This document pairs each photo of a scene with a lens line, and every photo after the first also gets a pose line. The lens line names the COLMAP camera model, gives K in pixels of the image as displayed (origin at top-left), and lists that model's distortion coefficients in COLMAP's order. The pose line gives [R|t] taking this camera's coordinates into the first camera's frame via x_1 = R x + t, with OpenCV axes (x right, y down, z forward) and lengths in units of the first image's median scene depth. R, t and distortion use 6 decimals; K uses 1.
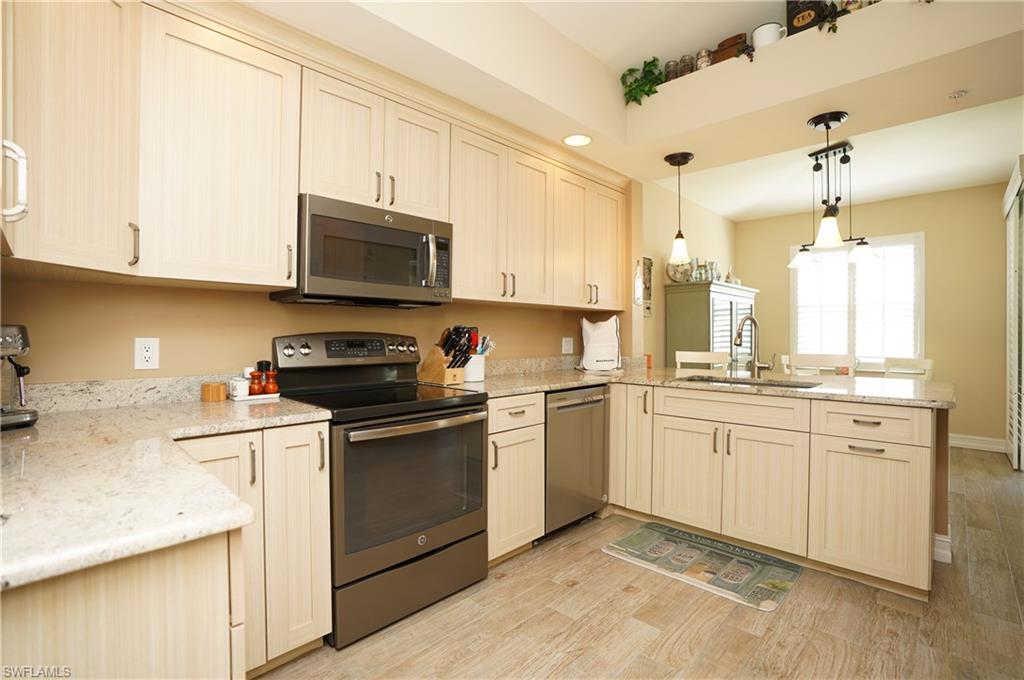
lens RADIAL K [[473.4, 0, 516.4], [0, 473.4, 337.2], [0, 0, 1]] dist [-0.068407, 0.026555]
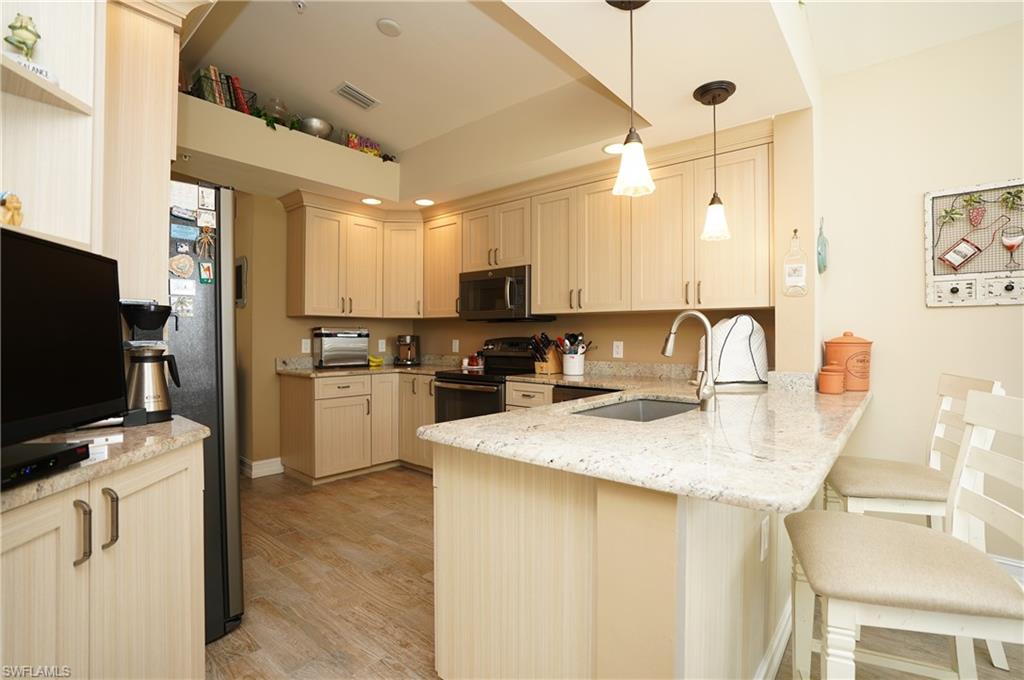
lens RADIAL K [[473.4, 0, 516.4], [0, 473.4, 337.2], [0, 0, 1]] dist [-0.068407, 0.026555]
pose [[0.072178, -0.001944, -0.997390, 1.293202], [-0.007888, 0.999966, -0.002520, -0.006580], [0.997361, 0.008049, 0.072160, 0.814967]]
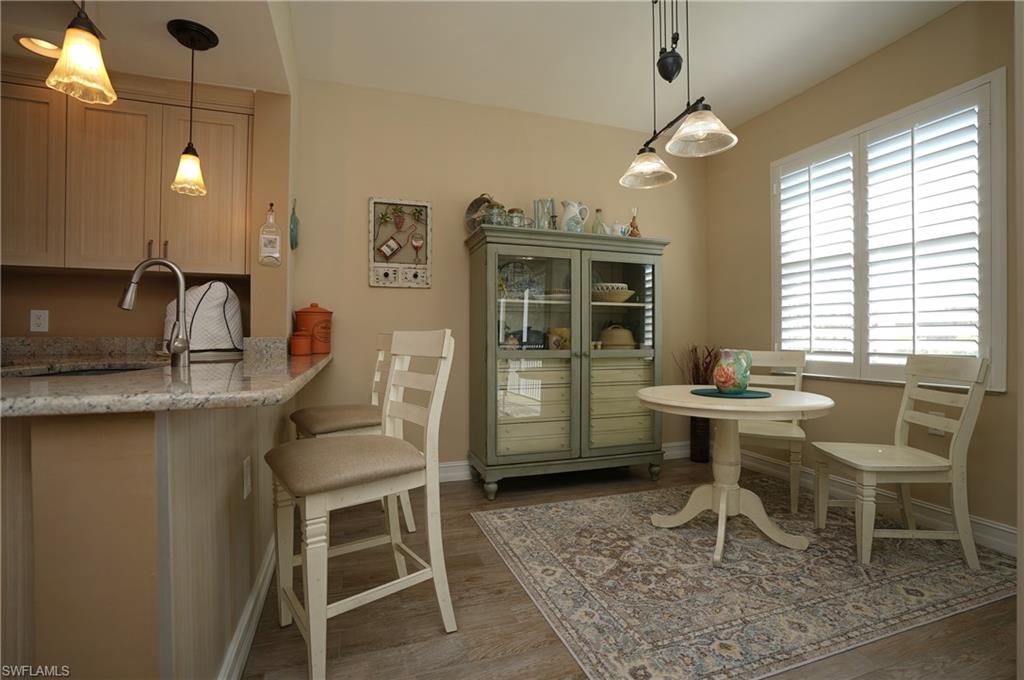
lens RADIAL K [[473.4, 0, 516.4], [0, 473.4, 337.2], [0, 0, 1]] dist [-0.068407, 0.026555]
pose [[0.895382, 0.000902, -0.445298, 1.318521], [-0.003959, 0.999975, -0.005936, 0.061612], [0.445281, 0.007078, 0.895363, 0.787572]]
